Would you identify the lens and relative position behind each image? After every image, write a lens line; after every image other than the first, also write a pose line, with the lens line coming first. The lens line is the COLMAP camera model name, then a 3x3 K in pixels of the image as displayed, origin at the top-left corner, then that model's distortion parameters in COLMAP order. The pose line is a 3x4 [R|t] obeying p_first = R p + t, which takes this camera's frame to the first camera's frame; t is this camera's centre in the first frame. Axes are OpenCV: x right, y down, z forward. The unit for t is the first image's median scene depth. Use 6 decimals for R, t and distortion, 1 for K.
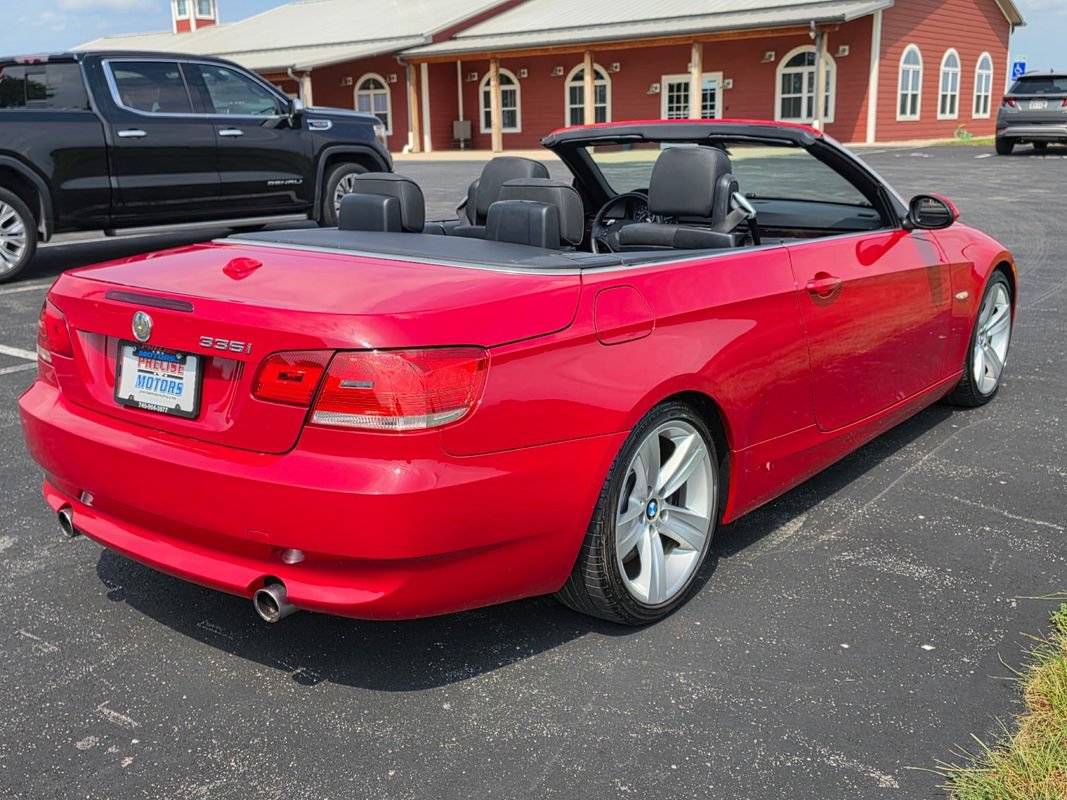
lens RADIAL K [[1165.5, 0, 518.0], [0, 1165.5, 415.0], [0, 0, 1]] dist [0.129782, -0.220522]
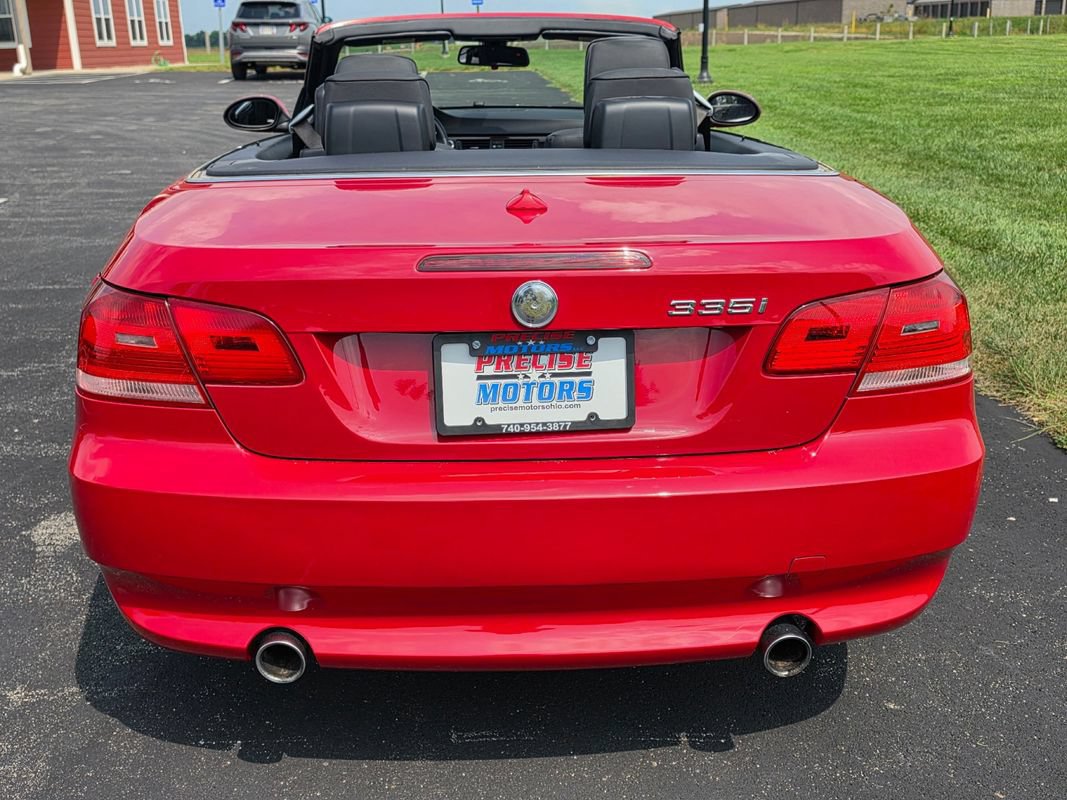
lens RADIAL K [[1165.5, 0, 518.0], [0, 1165.5, 415.0], [0, 0, 1]] dist [0.129782, -0.220522]
pose [[0.755028, -0.199186, 0.624706, -0.448745], [0.165702, 0.979780, 0.112131, -0.054412], [-0.634409, 0.018853, 0.772767, 0.316575]]
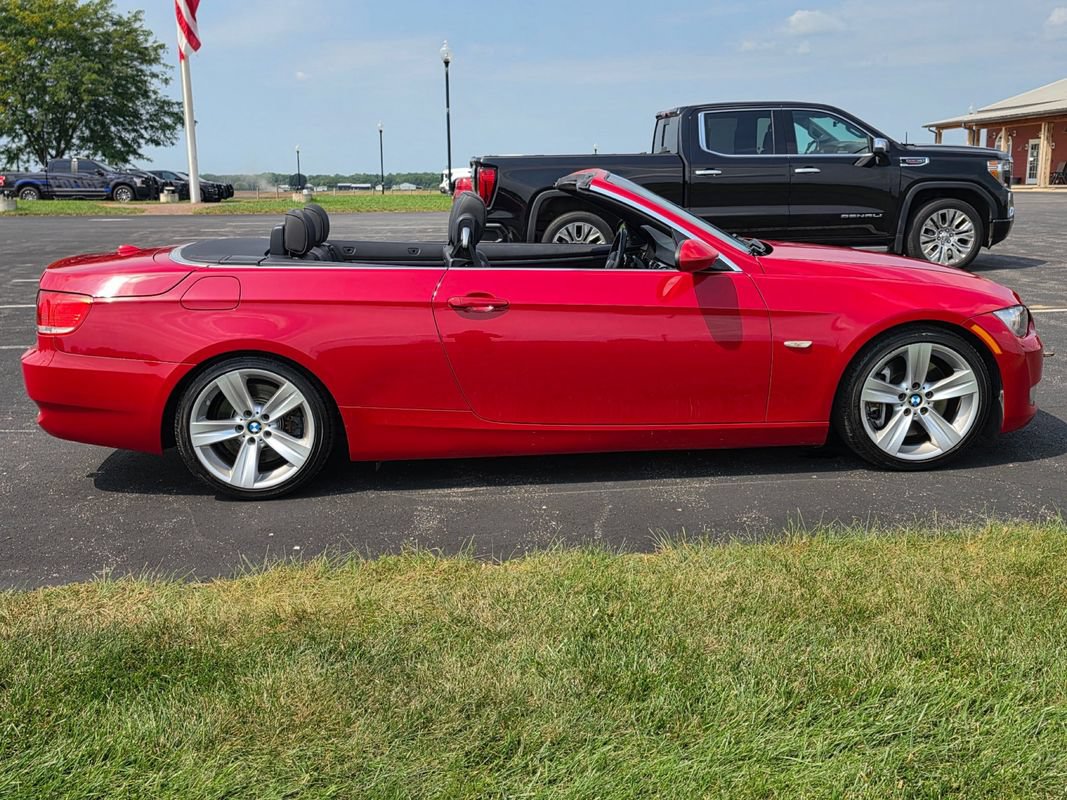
lens RADIAL K [[1213.0, 0, 524.1], [0, 1213.0, 403.0], [0, 0, 1]] dist [0.143289, -0.250051]
pose [[0.650500, 0.150186, -0.744509, 1.044388], [-0.179339, 0.982908, 0.041582, -0.054796], [0.738029, 0.106471, 0.666316, 0.132695]]
